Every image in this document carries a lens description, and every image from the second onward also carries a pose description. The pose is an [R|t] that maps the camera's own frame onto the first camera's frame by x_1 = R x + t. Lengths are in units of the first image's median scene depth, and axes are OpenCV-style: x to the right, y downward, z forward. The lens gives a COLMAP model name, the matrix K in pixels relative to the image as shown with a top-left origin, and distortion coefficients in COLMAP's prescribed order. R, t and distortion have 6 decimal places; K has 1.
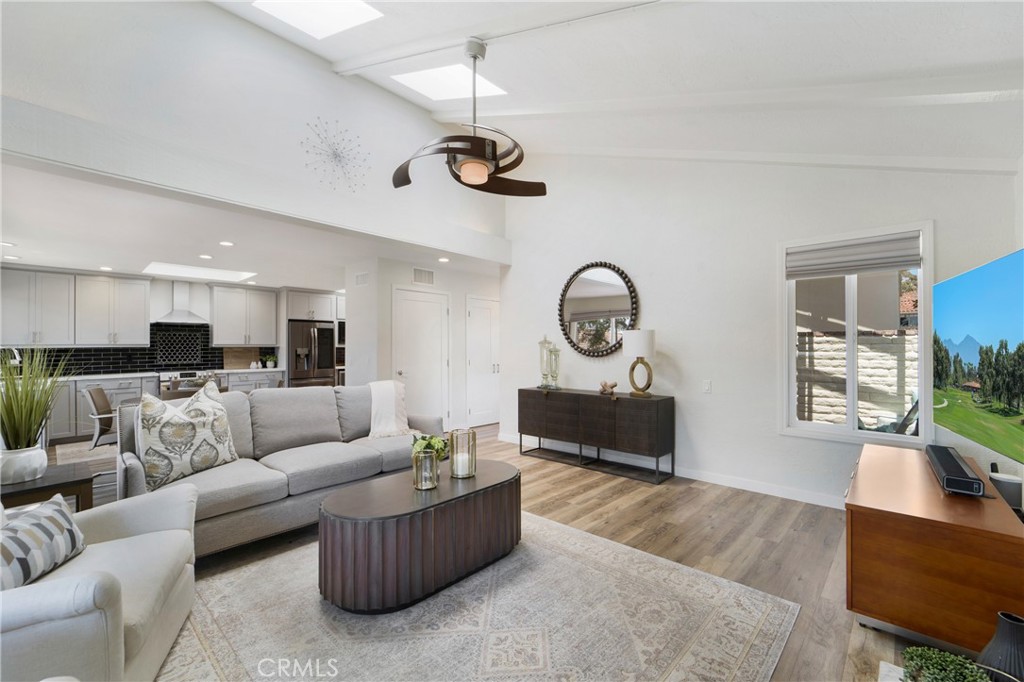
lens RADIAL K [[415.6, 0, 515.9], [0, 415.6, 352.6], [0, 0, 1]] dist [0.015931, -0.000234]
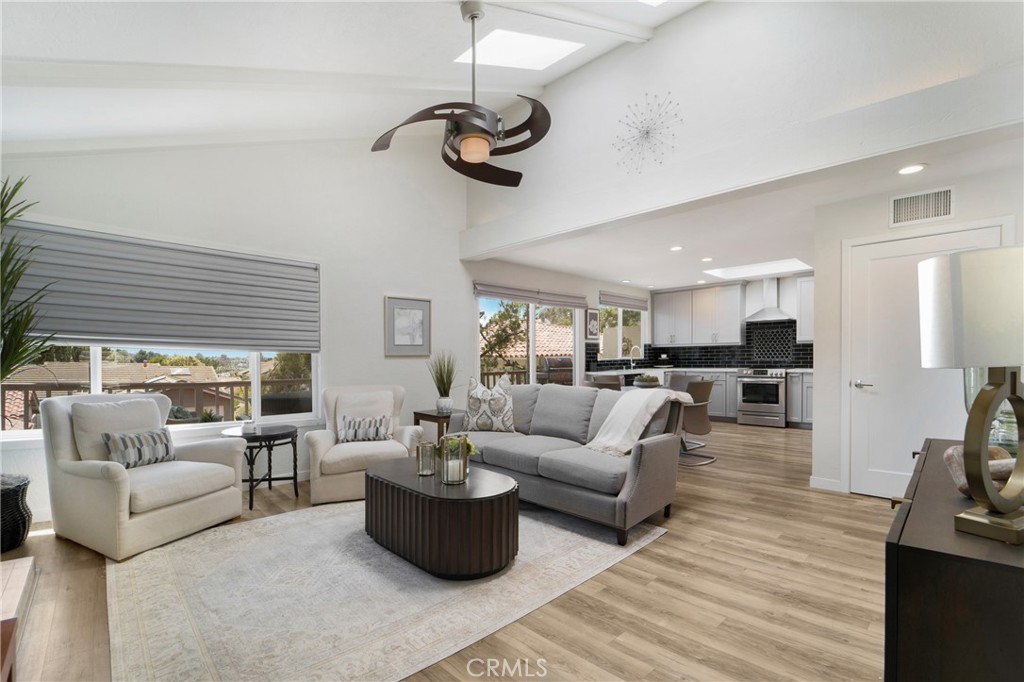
lens RADIAL K [[461.9, 0, 489.7], [0, 461.9, 353.1], [0, 0, 1]] dist [-0.050183, -0.000073]
pose [[-0.053852, 0.007798, -0.998518, 0.335710], [0.007113, 0.999947, 0.007426, -0.005265], [0.998524, -0.006703, -0.053905, 0.403703]]
